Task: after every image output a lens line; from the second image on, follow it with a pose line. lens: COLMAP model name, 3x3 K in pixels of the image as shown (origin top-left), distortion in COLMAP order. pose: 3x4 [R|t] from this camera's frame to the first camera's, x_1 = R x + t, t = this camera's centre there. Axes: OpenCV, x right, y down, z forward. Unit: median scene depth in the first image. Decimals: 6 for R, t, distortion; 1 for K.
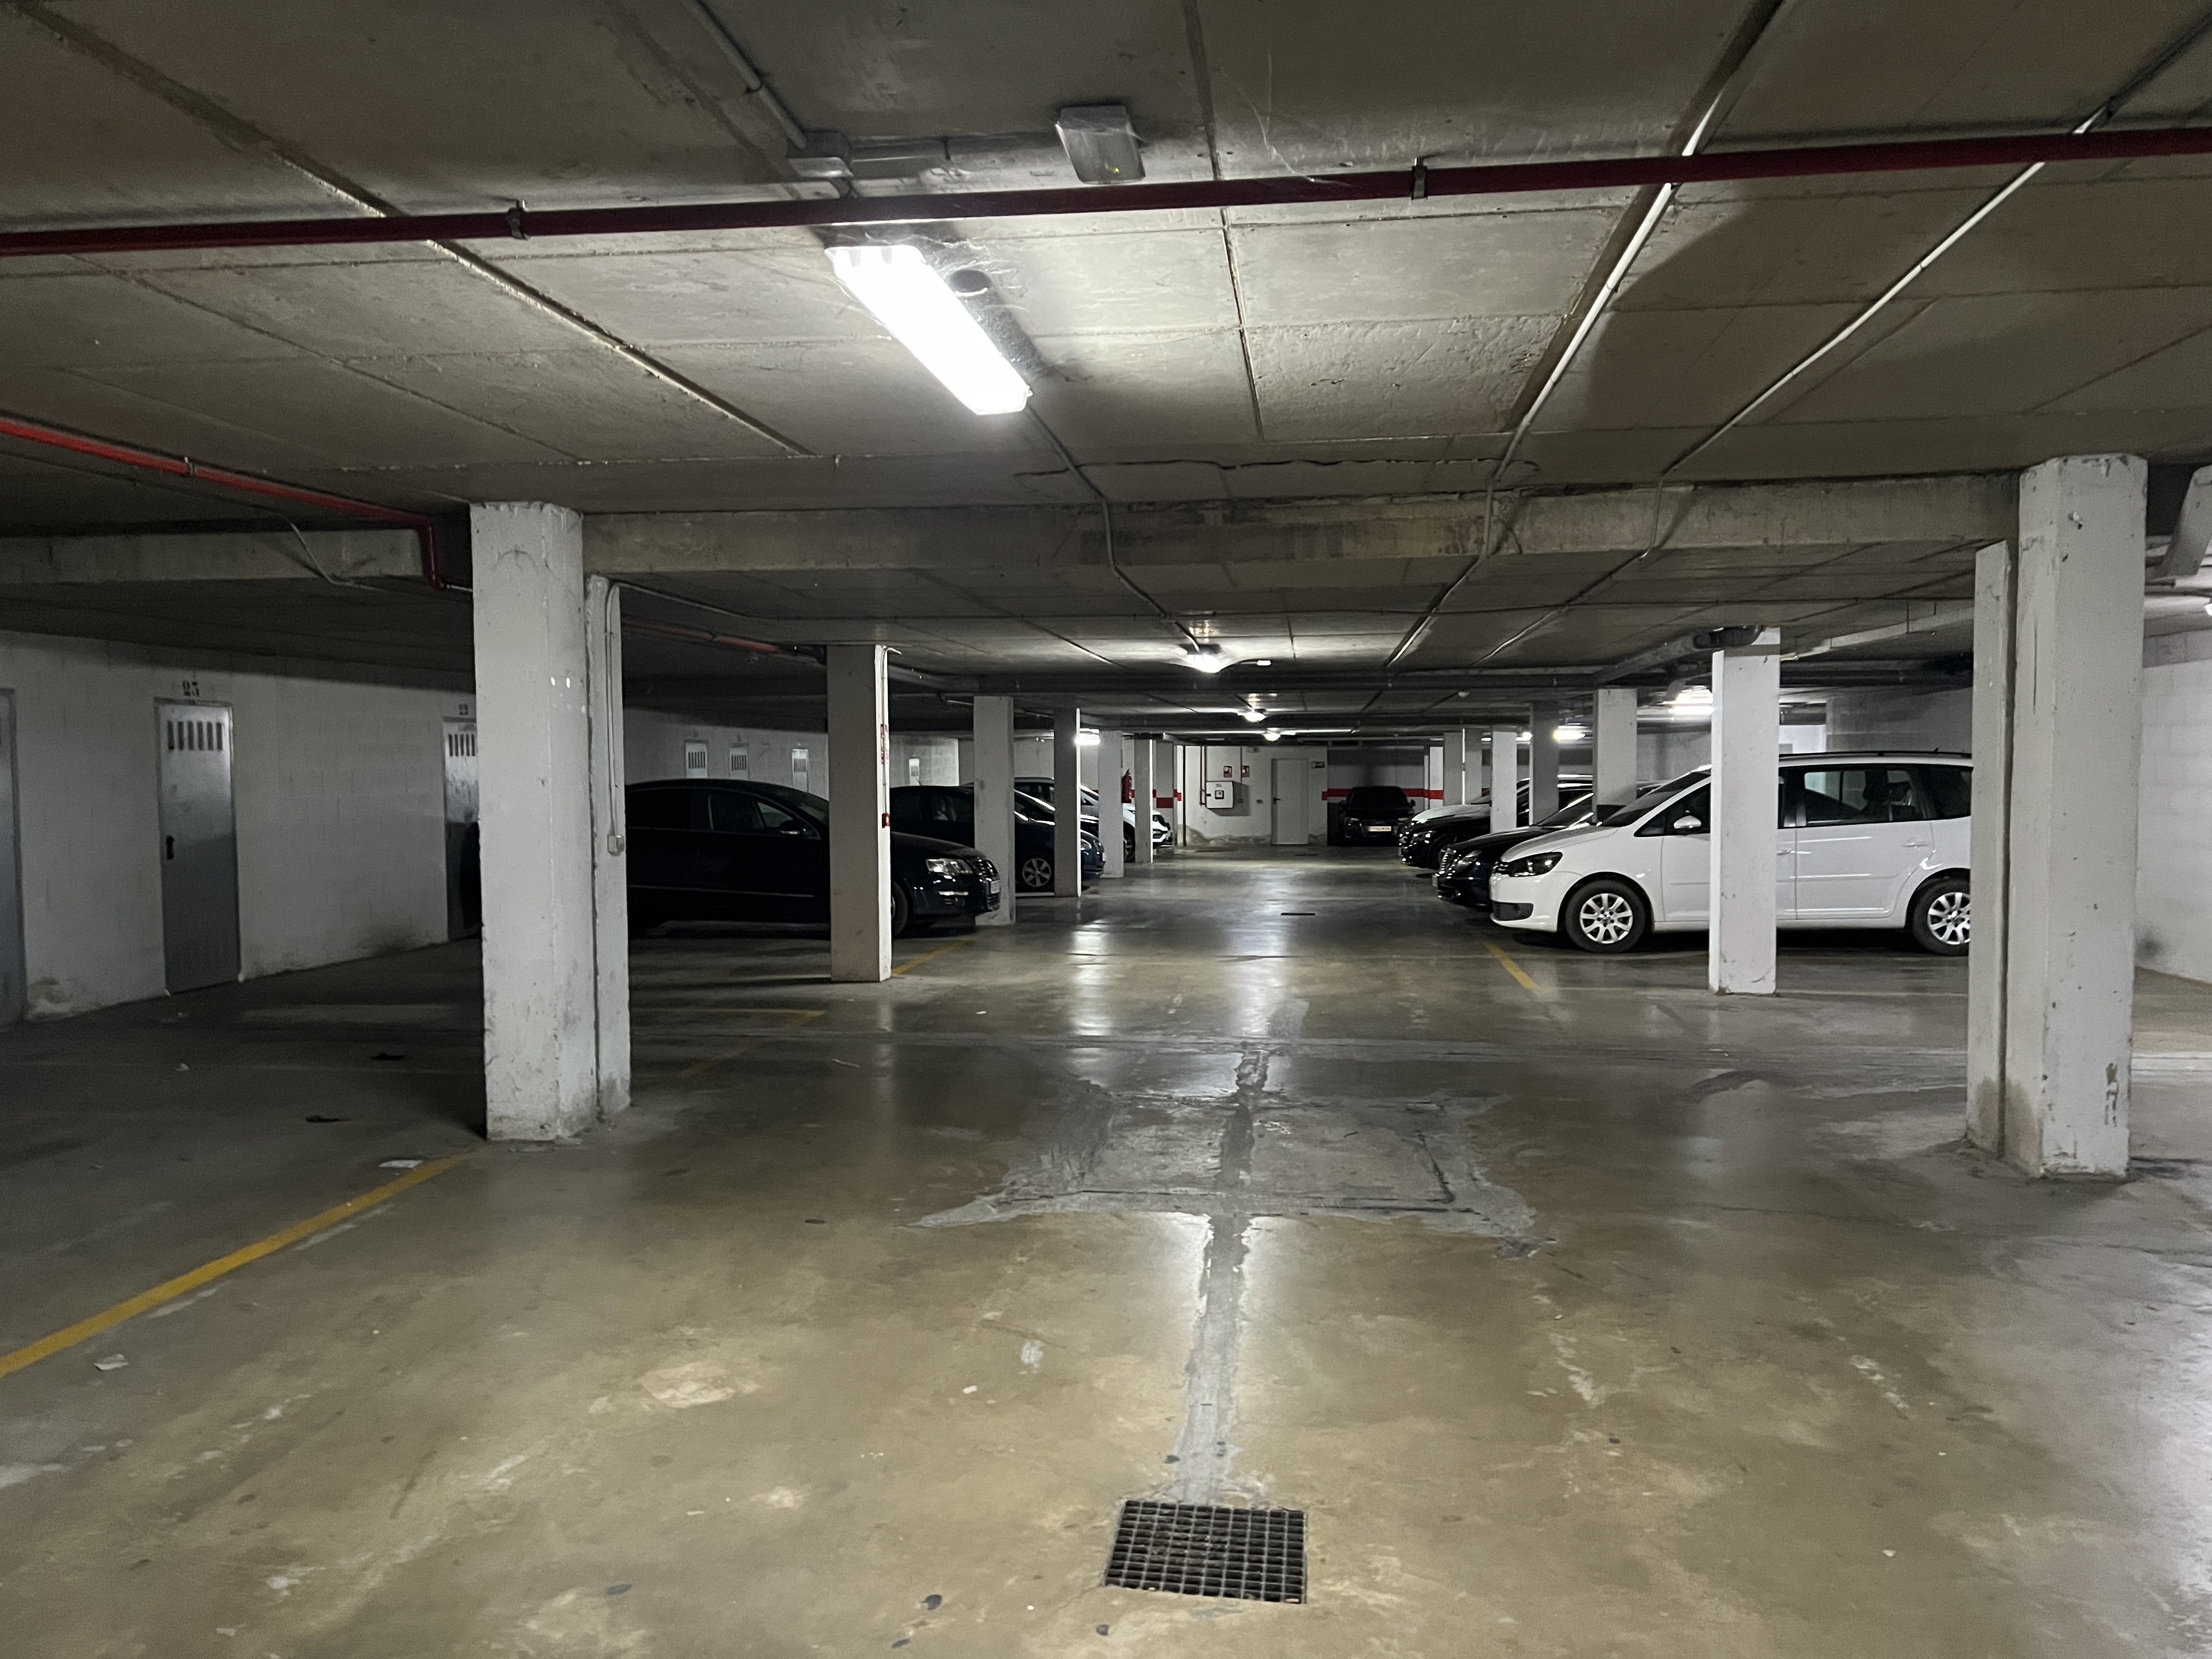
lens RADIAL K [[1654.3, 0, 1107.5], [0, 1654.3, 831.4], [0, 0, 1]] dist [0.003444, 0.000641]
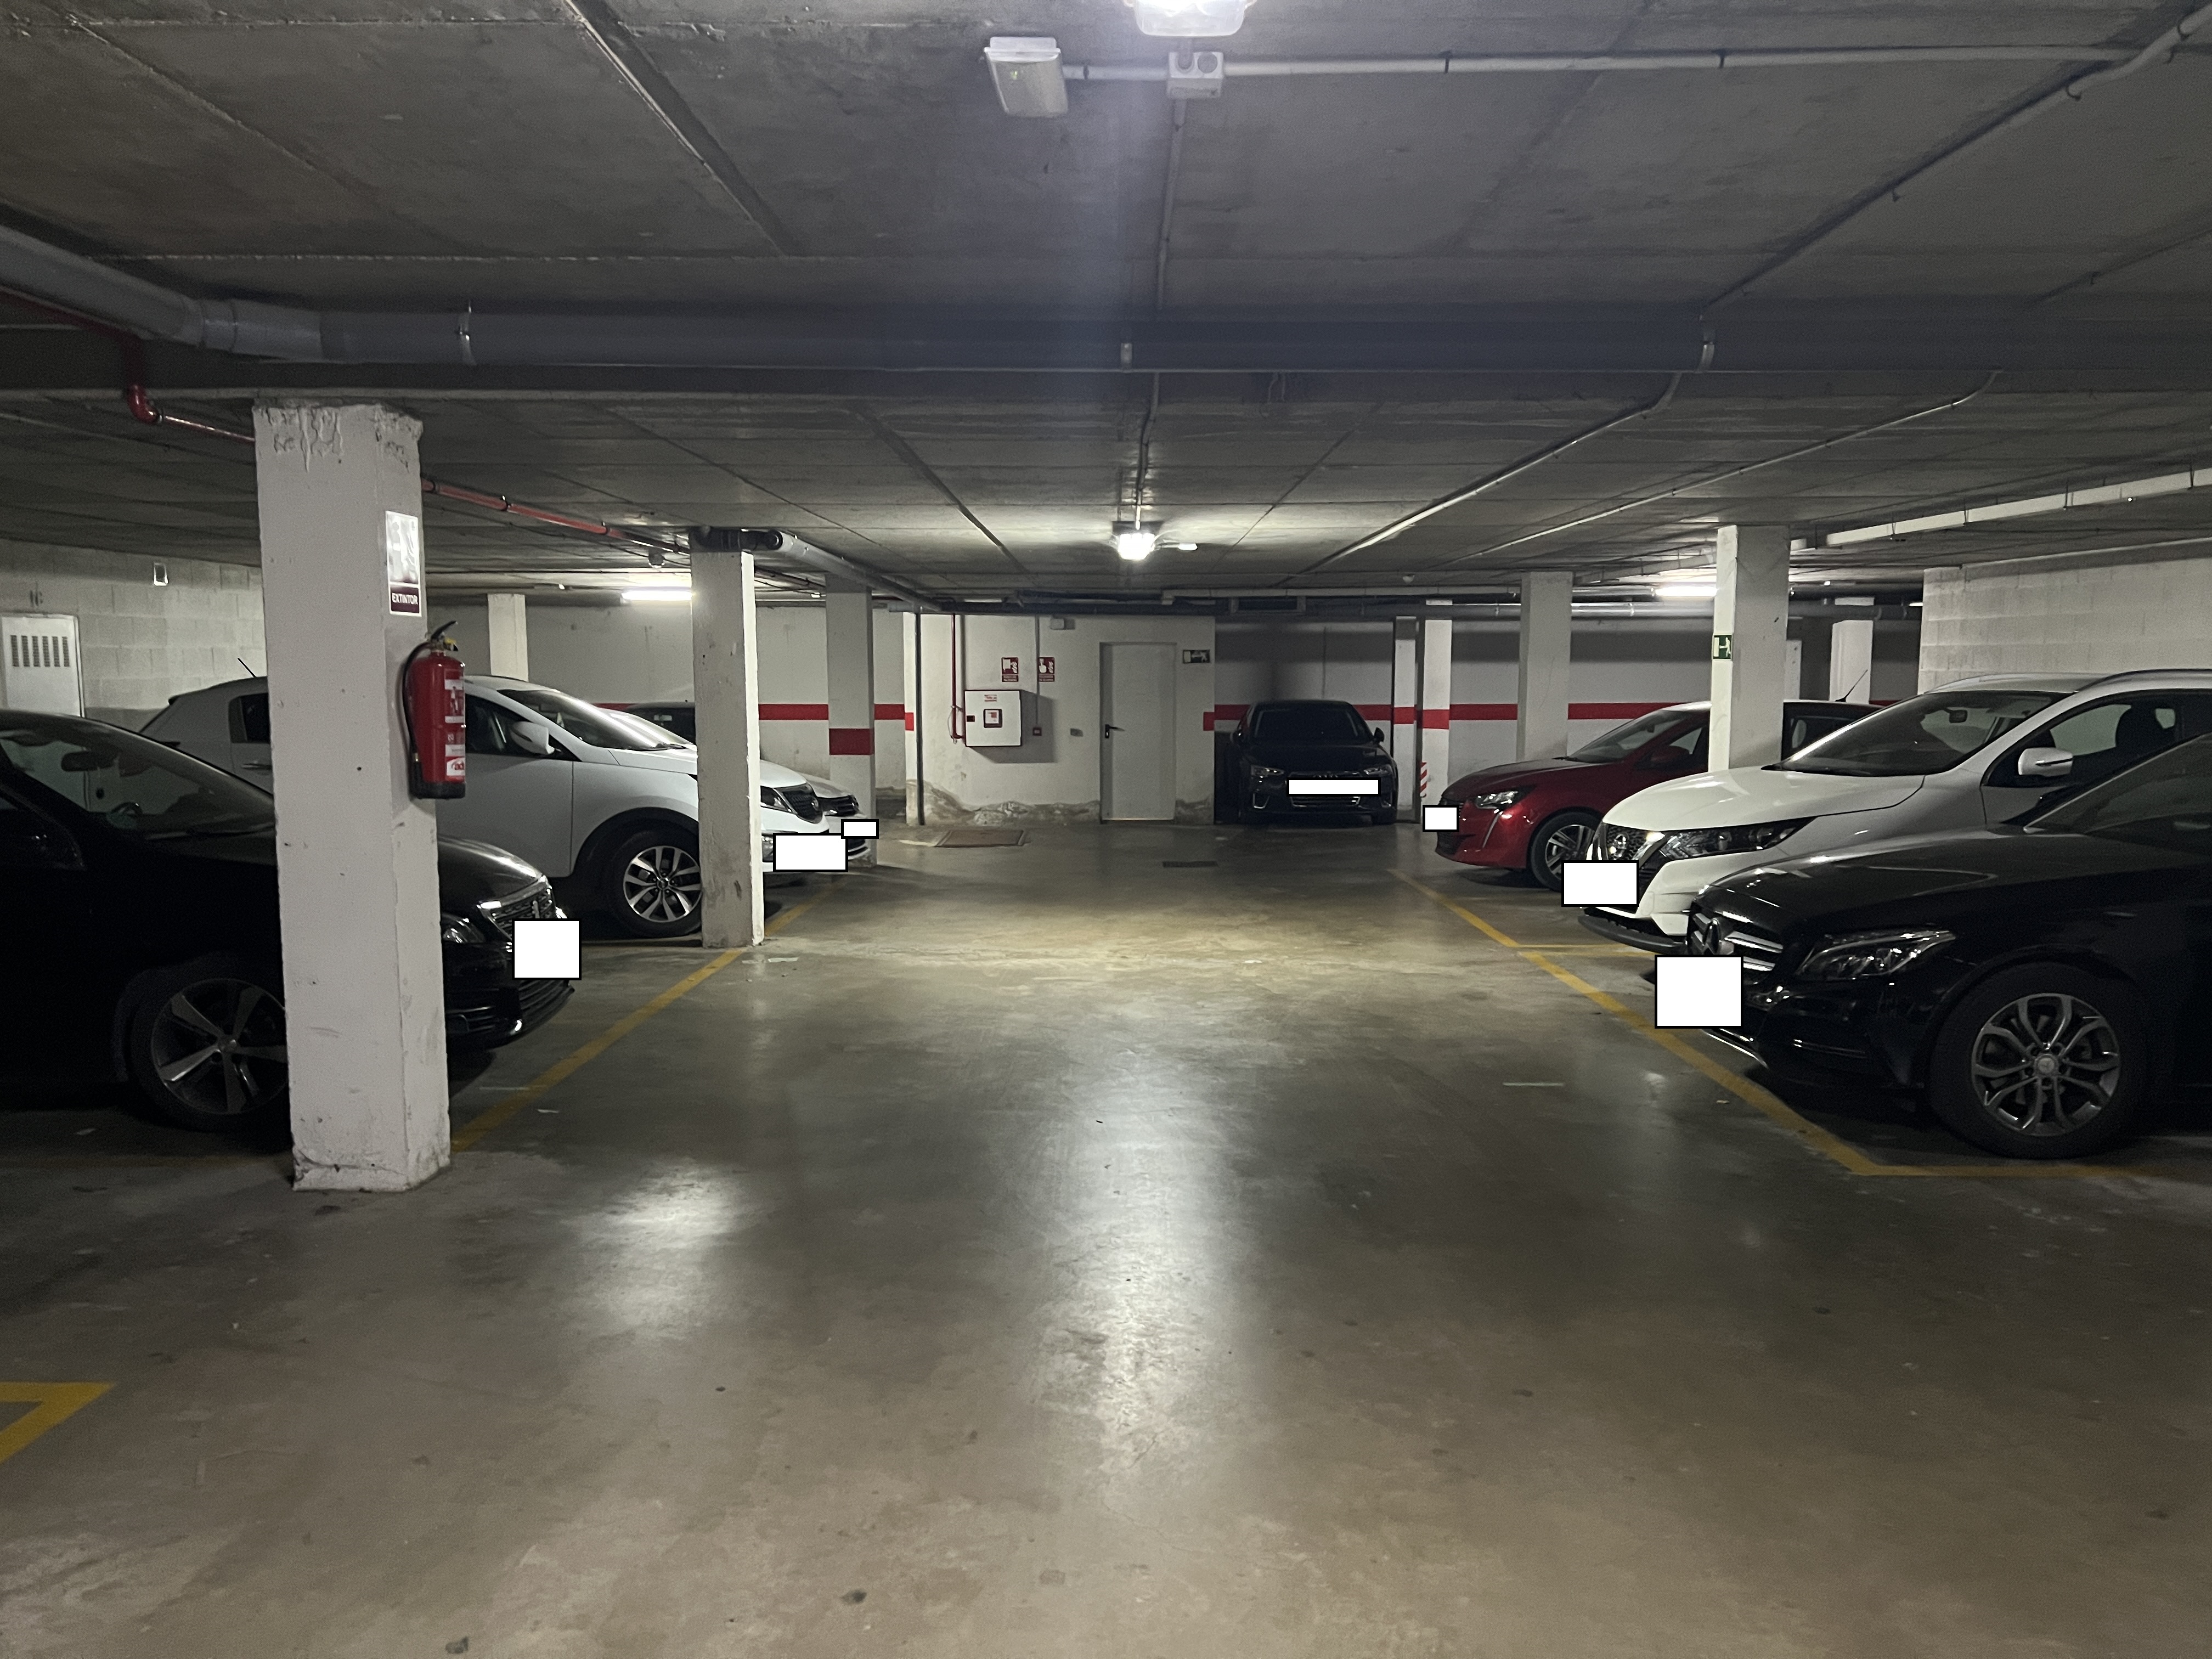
lens RADIAL K [[1654.3, 0, 1104.5], [0, 1654.3, 830.9], [0, 0, 1]] dist [0.003444, 0.000641]
pose [[0.993105, -0.007304, 0.117000, 0.043386], [0.001378, 0.998715, 0.050657, -0.013755], [-0.117220, -0.050147, 0.991839, 0.518238]]
